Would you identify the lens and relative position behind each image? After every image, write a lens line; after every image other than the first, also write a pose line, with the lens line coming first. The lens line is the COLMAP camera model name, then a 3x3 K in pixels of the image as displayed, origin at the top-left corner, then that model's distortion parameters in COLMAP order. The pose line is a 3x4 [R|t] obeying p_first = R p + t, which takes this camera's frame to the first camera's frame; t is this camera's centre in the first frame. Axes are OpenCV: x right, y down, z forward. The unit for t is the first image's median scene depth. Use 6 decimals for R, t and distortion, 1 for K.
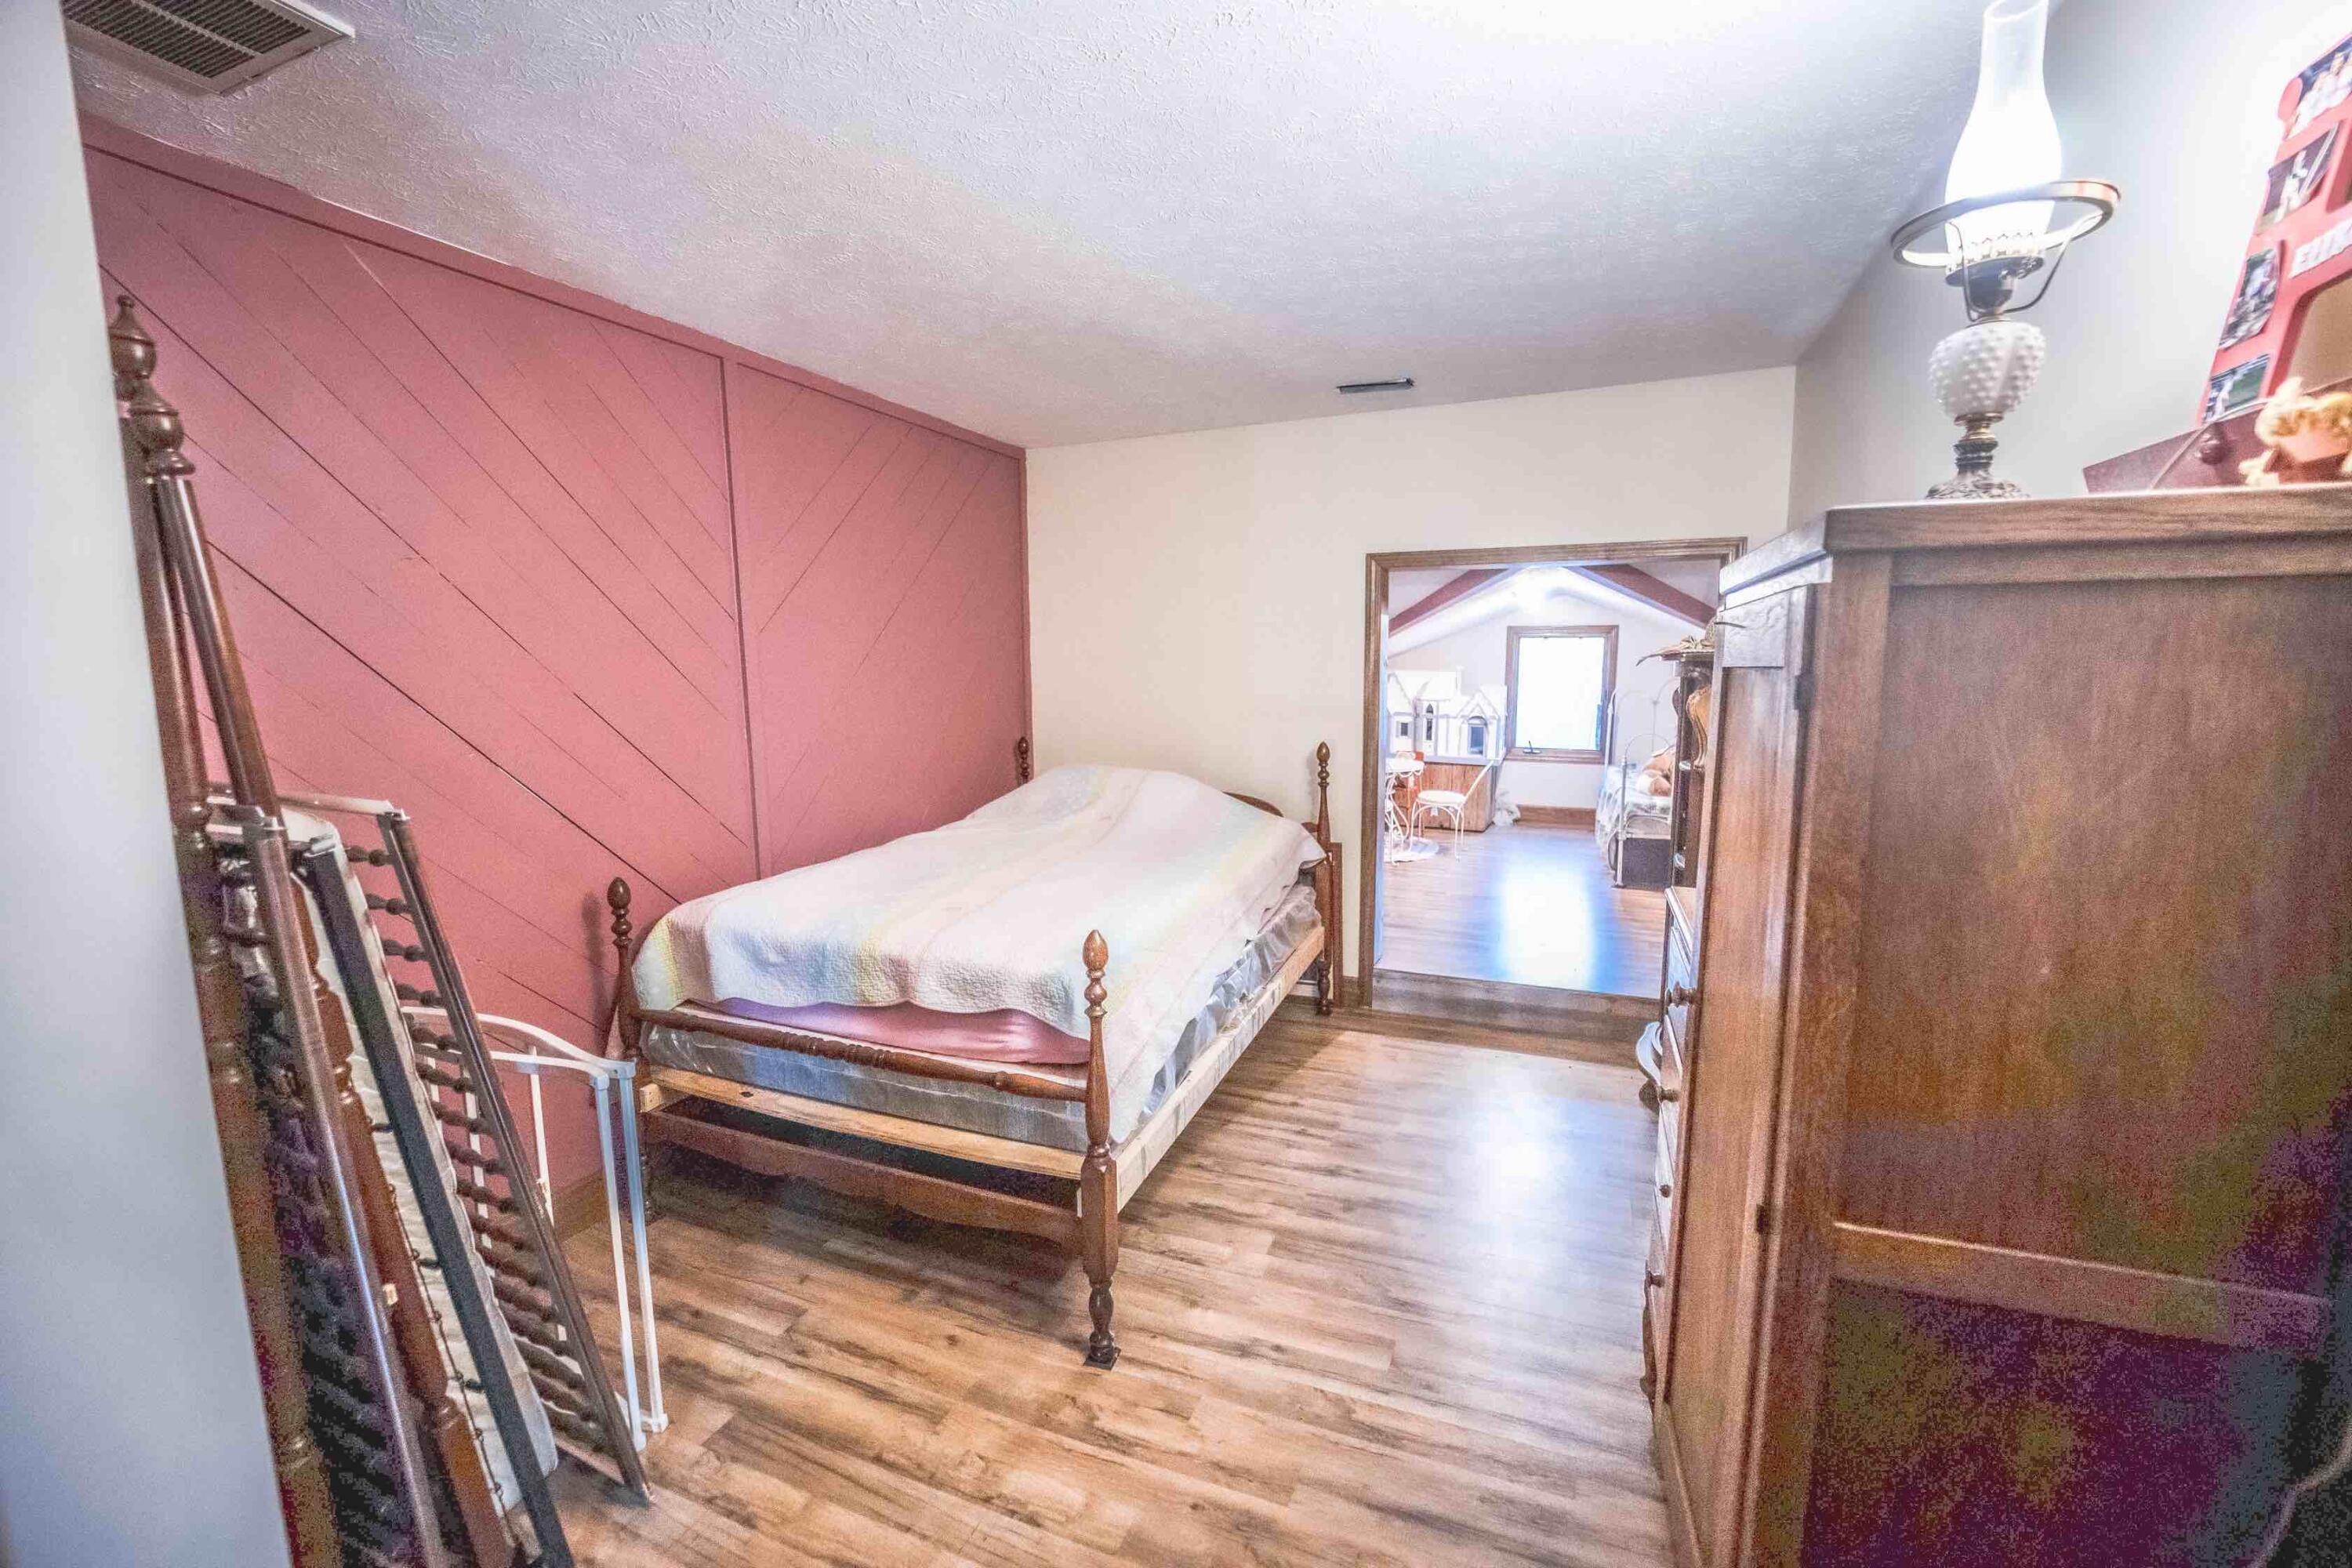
lens RADIAL K [[965.1, 0, 1180.7], [0, 965.1, 784.6], [0, 0, 1]] dist [-0.001516, -0.000164]
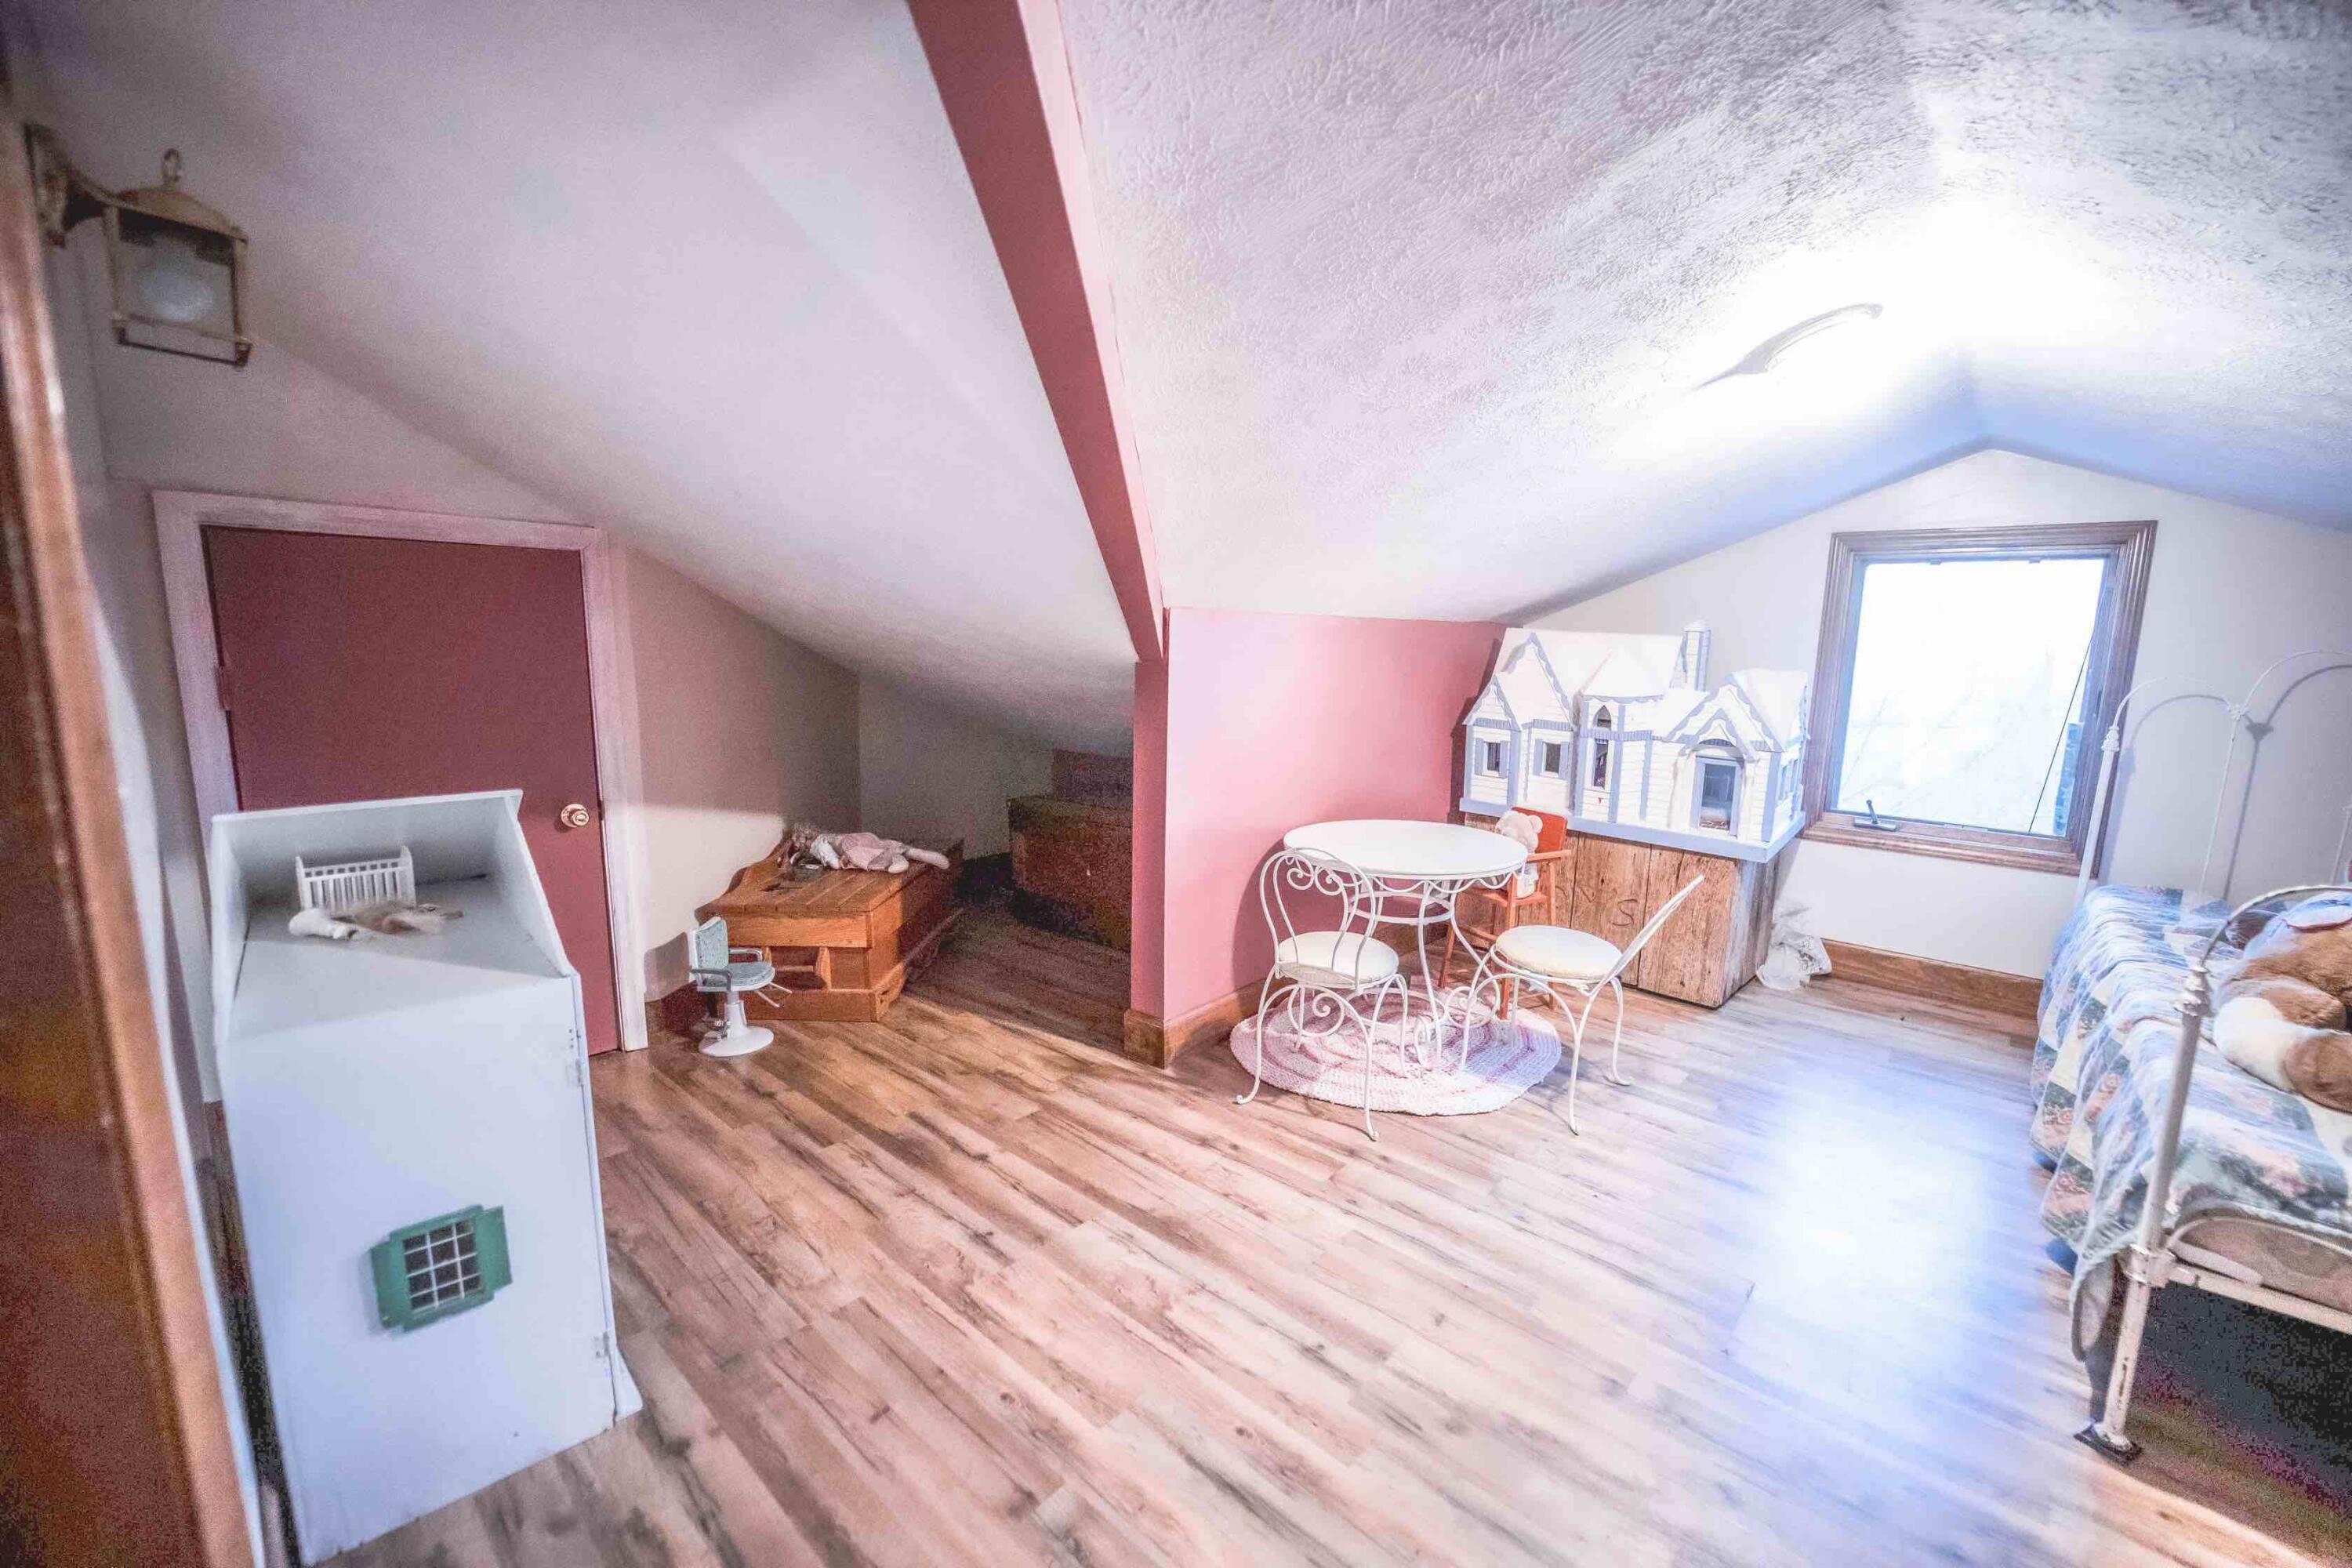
lens RADIAL K [[965.1, 0, 1169.9], [0, 965.1, 781.1], [0, 0, 1]] dist [-0.001516, -0.000164]
pose [[0.940677, 0.062312, -0.333533, 0.220437], [-0.055768, 0.998018, 0.029170, -0.050982], [0.334689, -0.008839, 0.942287, 0.510179]]
